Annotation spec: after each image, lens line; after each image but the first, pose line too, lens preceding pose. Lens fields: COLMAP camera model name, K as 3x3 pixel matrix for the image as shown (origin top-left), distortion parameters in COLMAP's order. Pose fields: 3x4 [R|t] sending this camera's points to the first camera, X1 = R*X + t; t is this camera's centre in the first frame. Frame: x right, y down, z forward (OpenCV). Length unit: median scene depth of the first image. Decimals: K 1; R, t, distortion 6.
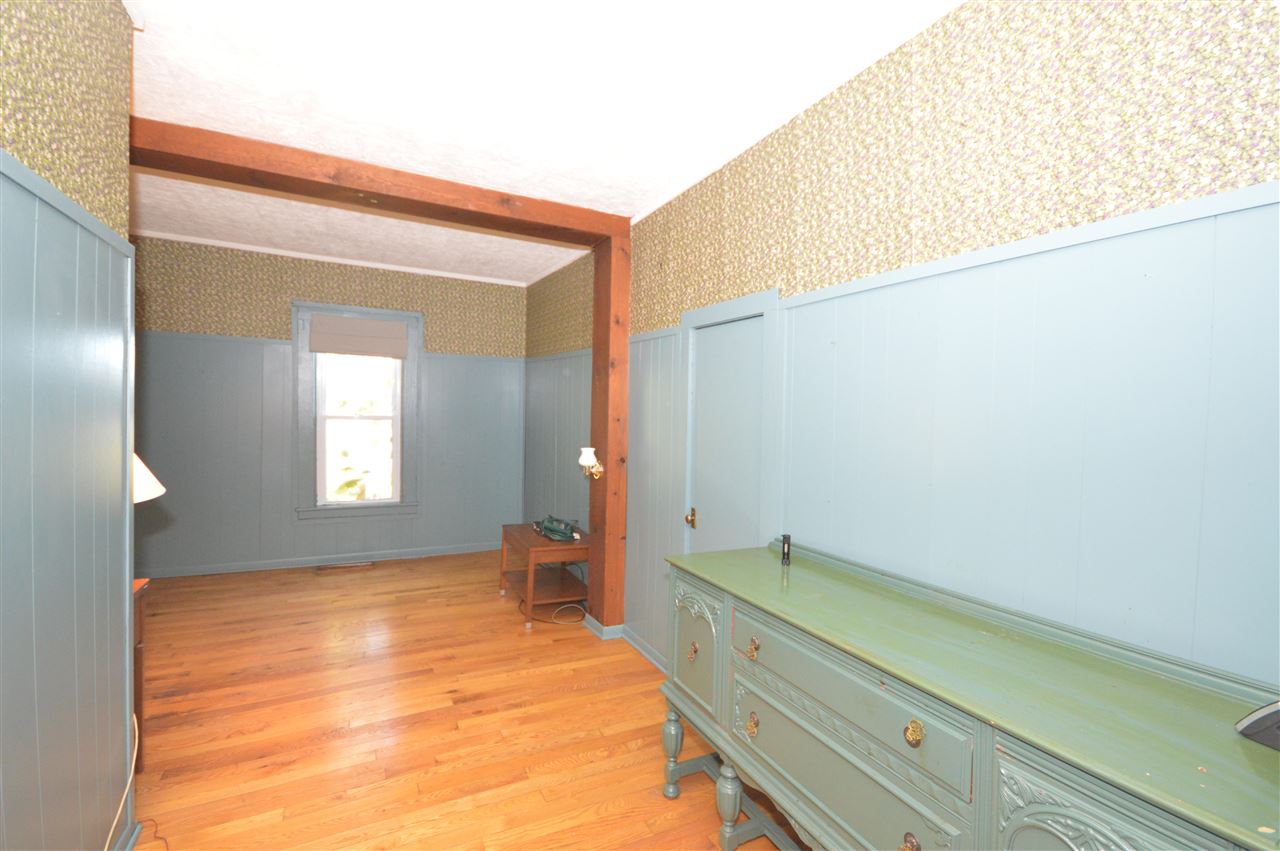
lens RADIAL K [[551.3, 0, 640.0], [0, 551.3, 425.5], [0, 0, 1]] dist [-0.000395, -0.000021]
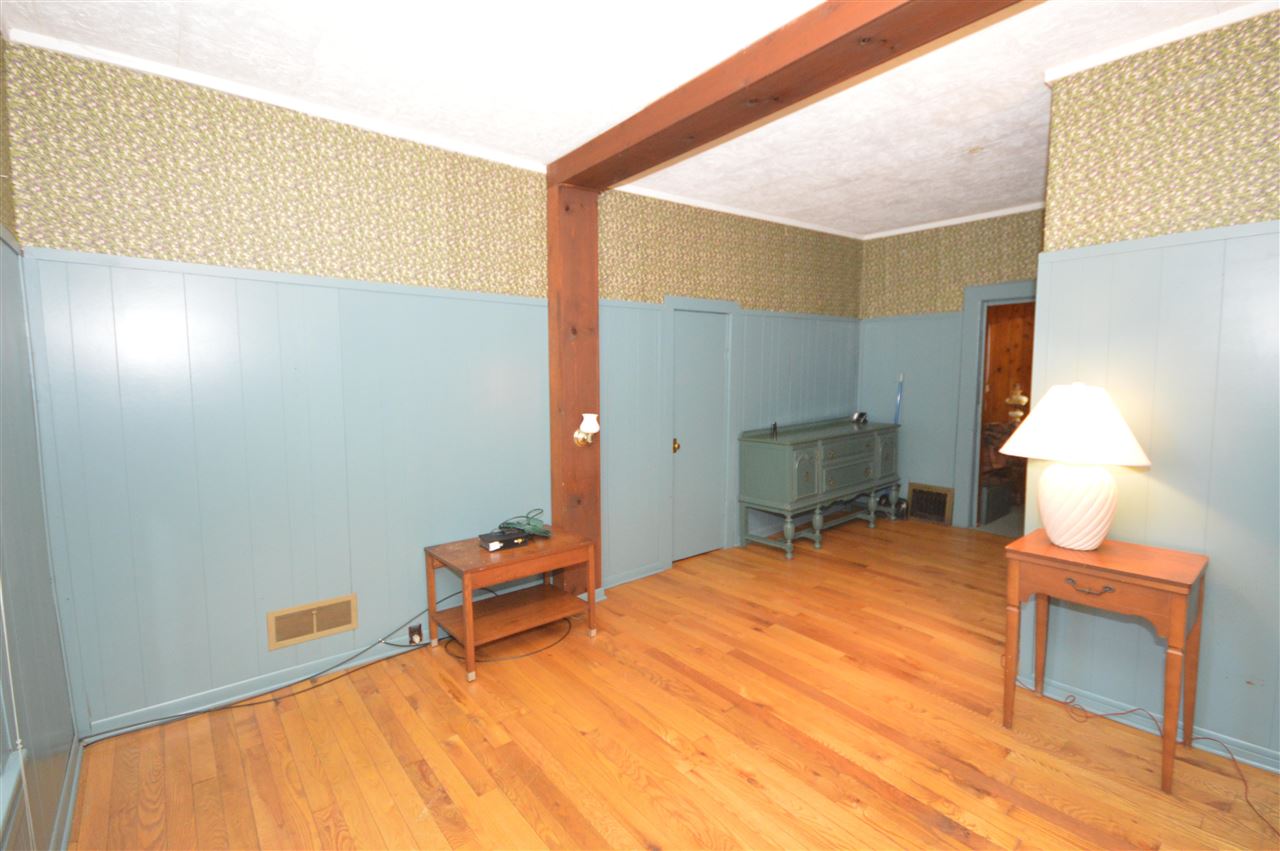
lens RADIAL K [[591.5, 0, 640.0], [0, 591.5, 425.5], [0, 0, 1]] dist [0.000345, 0.000021]
pose [[-0.205273, -0.133598, 0.969543, -1.104390], [0.025949, 0.989548, 0.141848, -0.083468], [-0.978361, 0.054277, -0.199661, 1.143936]]
